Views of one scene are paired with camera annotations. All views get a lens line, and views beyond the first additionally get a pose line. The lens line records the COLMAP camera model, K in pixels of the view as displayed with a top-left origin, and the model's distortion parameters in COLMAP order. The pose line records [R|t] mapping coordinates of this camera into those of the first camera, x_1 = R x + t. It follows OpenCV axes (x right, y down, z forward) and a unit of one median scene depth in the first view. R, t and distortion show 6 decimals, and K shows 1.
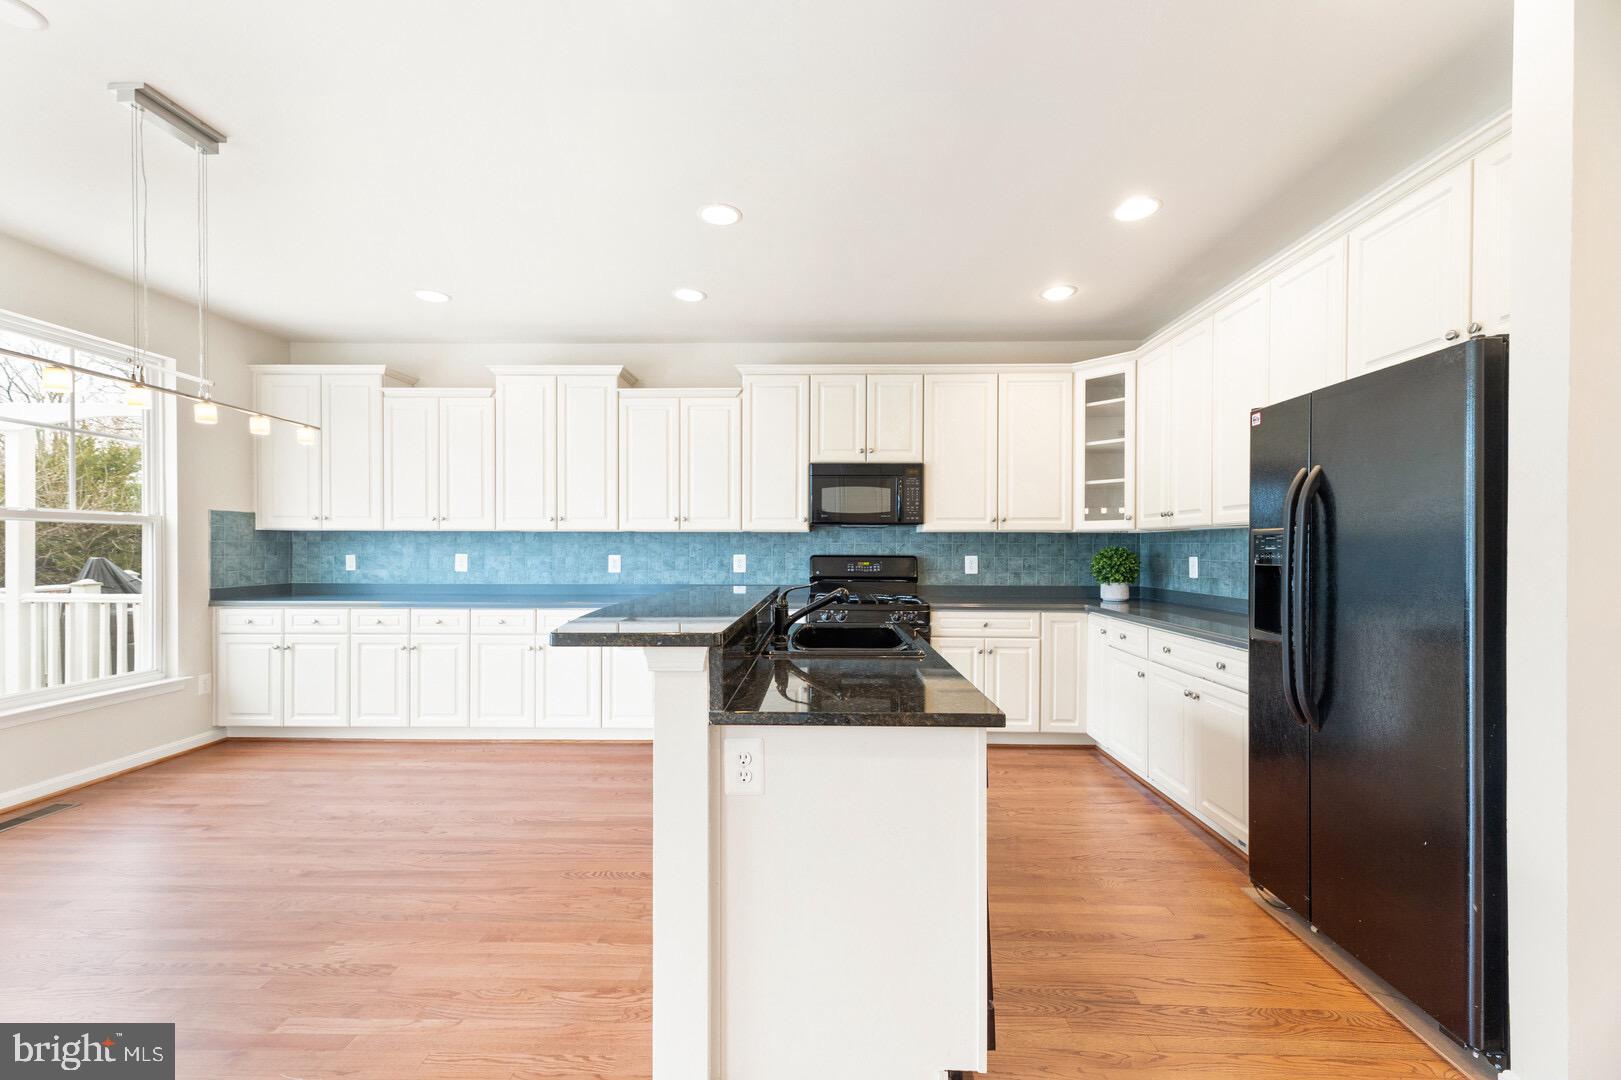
lens RADIAL K [[651.0, 0, 805.8], [0, 651.0, 548.4], [0, 0, 1]] dist [0.014160, -0.000542]
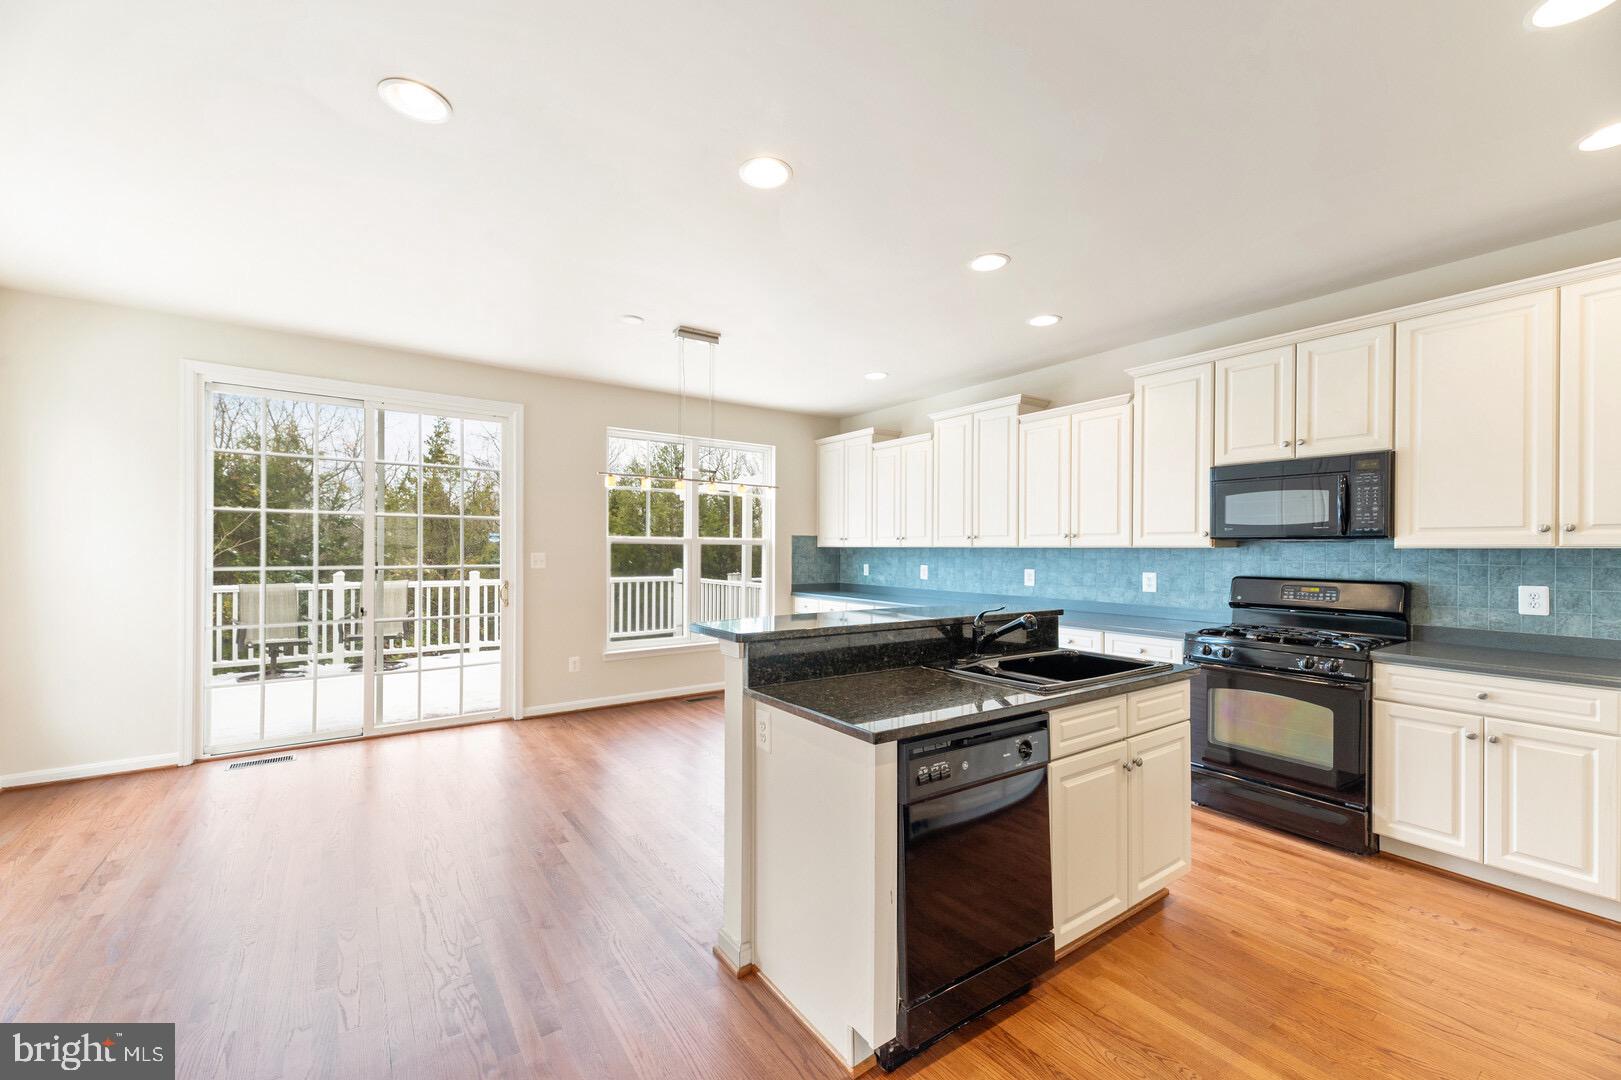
lens RADIAL K [[651.0, 0, 804.6], [0, 651.0, 546.0], [0, 0, 1]] dist [0.014160, -0.000542]
pose [[0.596612, -0.003330, -0.802523, 0.365546], [-0.005289, 0.999953, -0.008081, -0.018748], [0.802513, 0.009066, 0.596566, 0.073117]]
